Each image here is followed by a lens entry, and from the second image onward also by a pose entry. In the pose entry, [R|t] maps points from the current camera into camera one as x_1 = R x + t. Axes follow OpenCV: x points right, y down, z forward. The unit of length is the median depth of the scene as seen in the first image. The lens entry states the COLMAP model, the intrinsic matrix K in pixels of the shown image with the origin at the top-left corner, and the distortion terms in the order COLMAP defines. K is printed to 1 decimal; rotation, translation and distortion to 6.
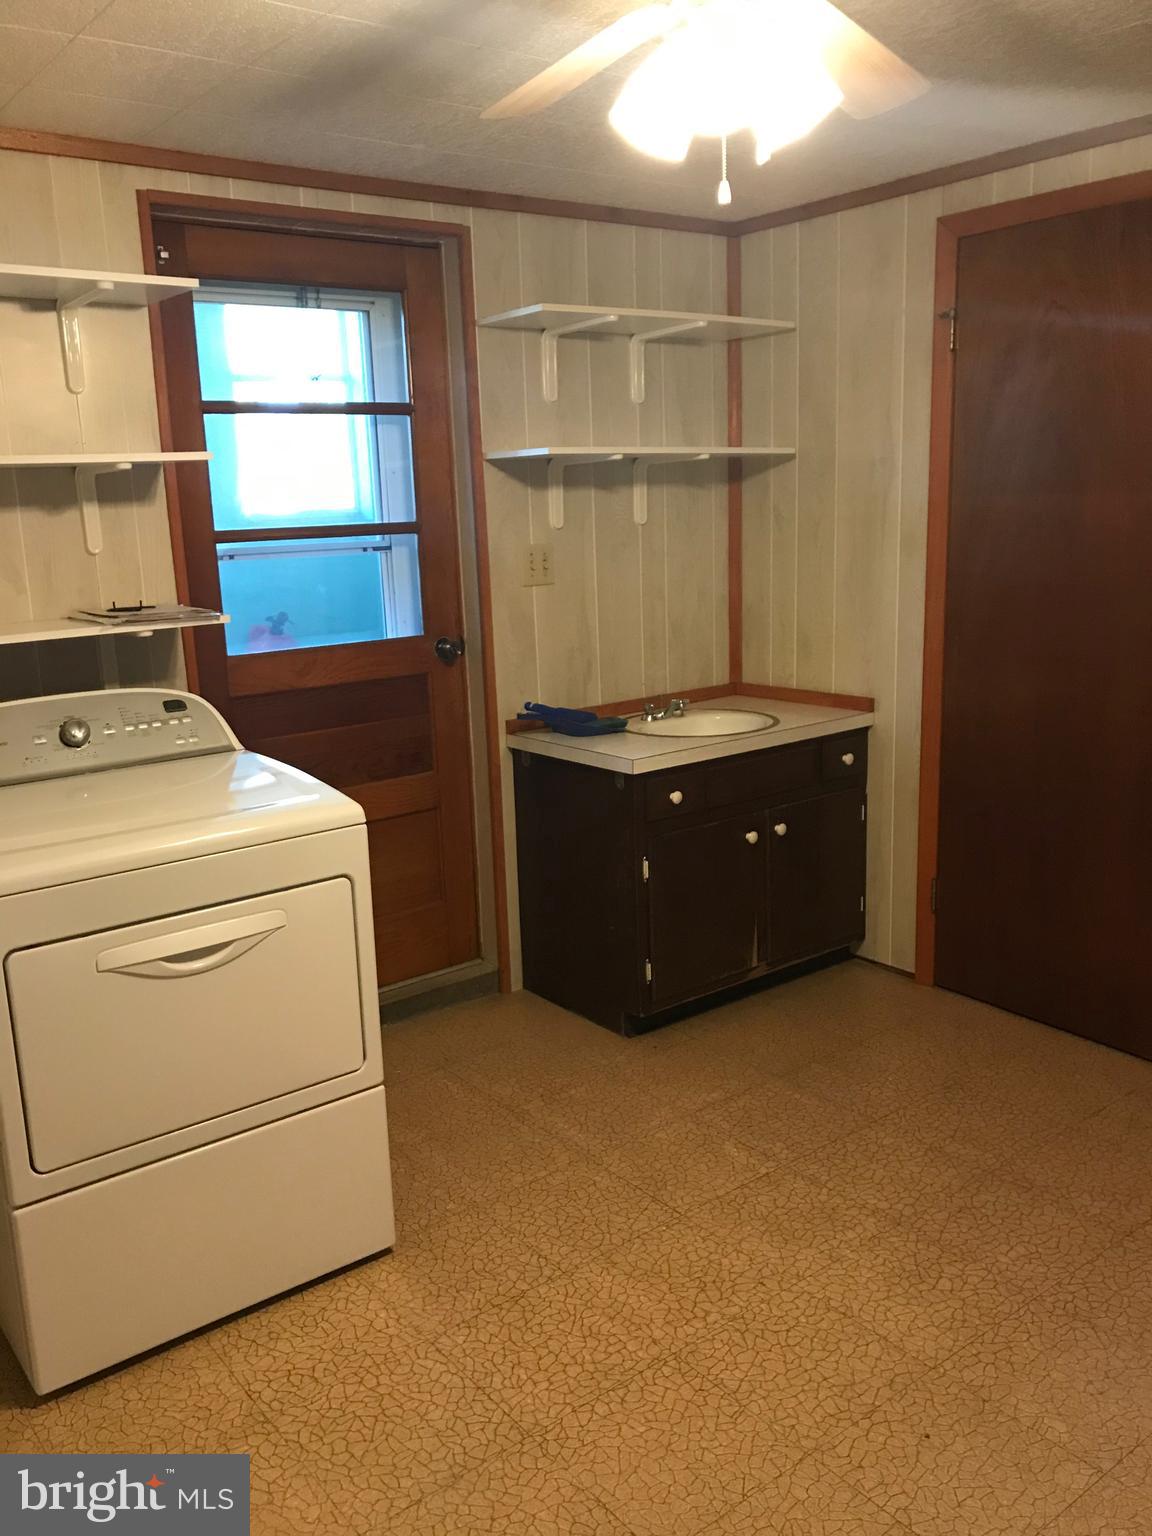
lens RADIAL K [[1287.0, 0, 576.0], [0, 1287.0, 768.0], [0, 0, 1]] dist [-0.001960, 0.000251]
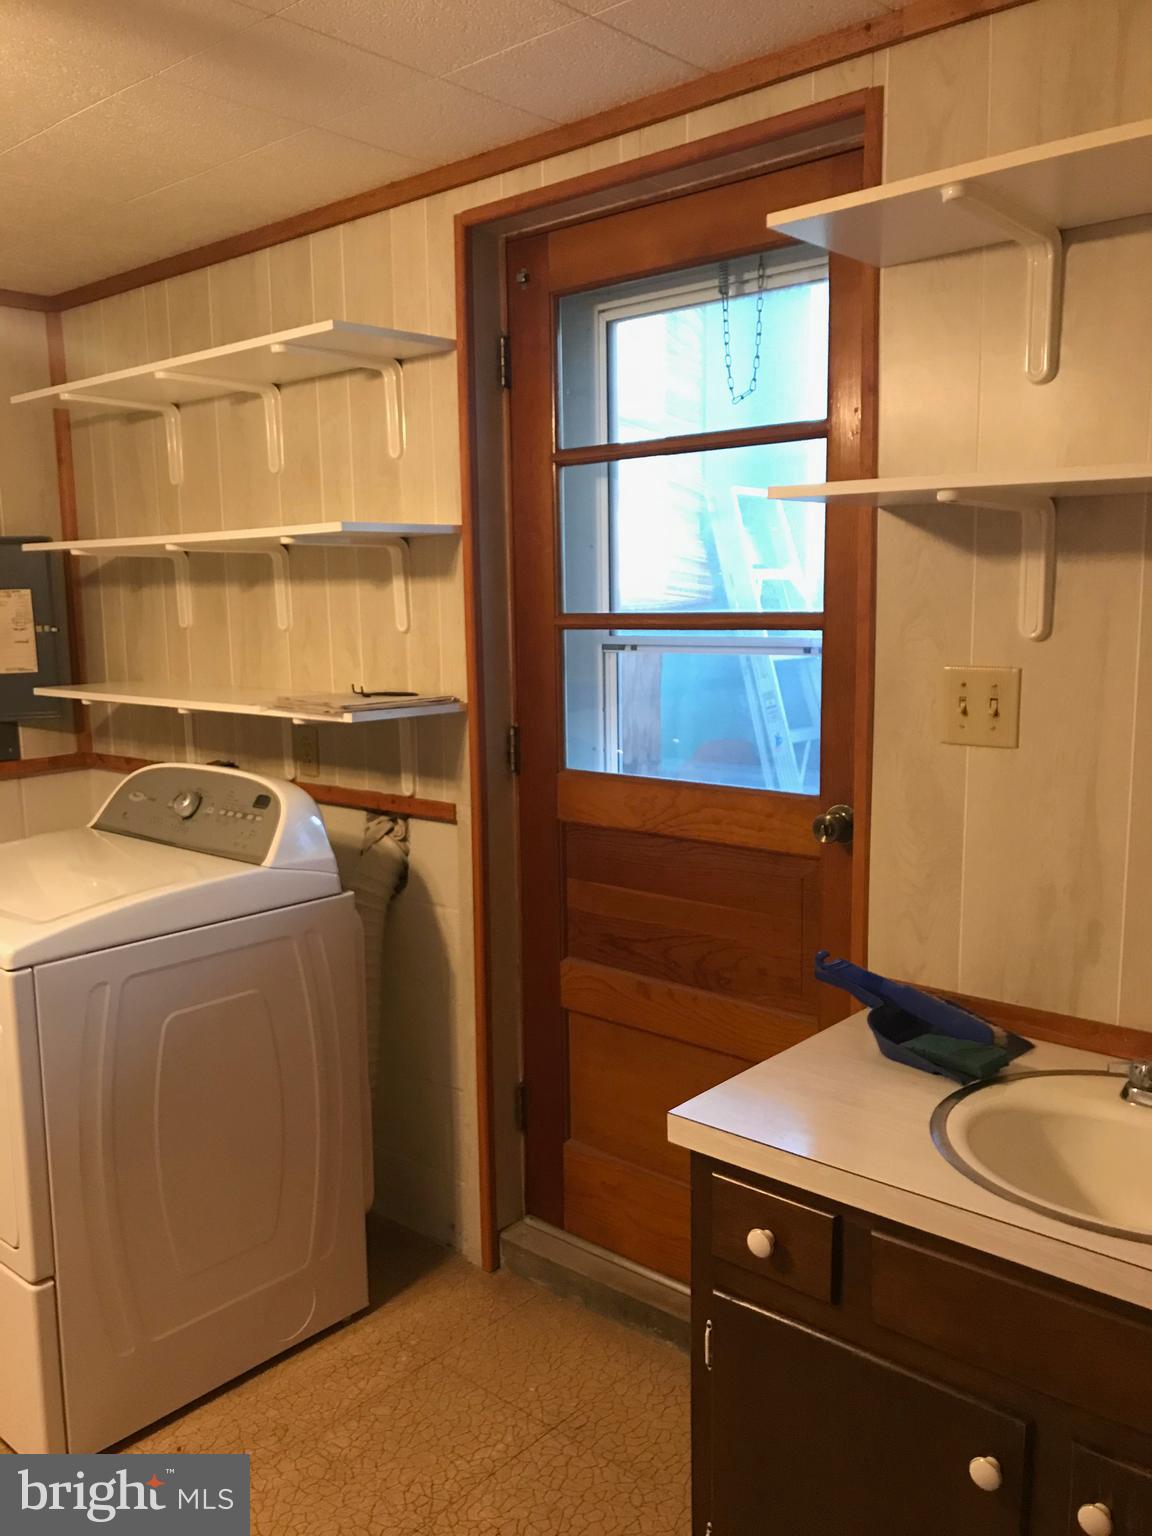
lens RADIAL K [[1287.0, 0, 576.0], [0, 1287.0, 768.0], [0, 0, 1]] dist [-0.001960, 0.000251]
pose [[0.192594, 0.169599, -0.966511, 0.474012], [-0.185480, 0.973487, 0.133863, -0.188557], [0.963589, 0.153488, 0.218945, 0.804566]]
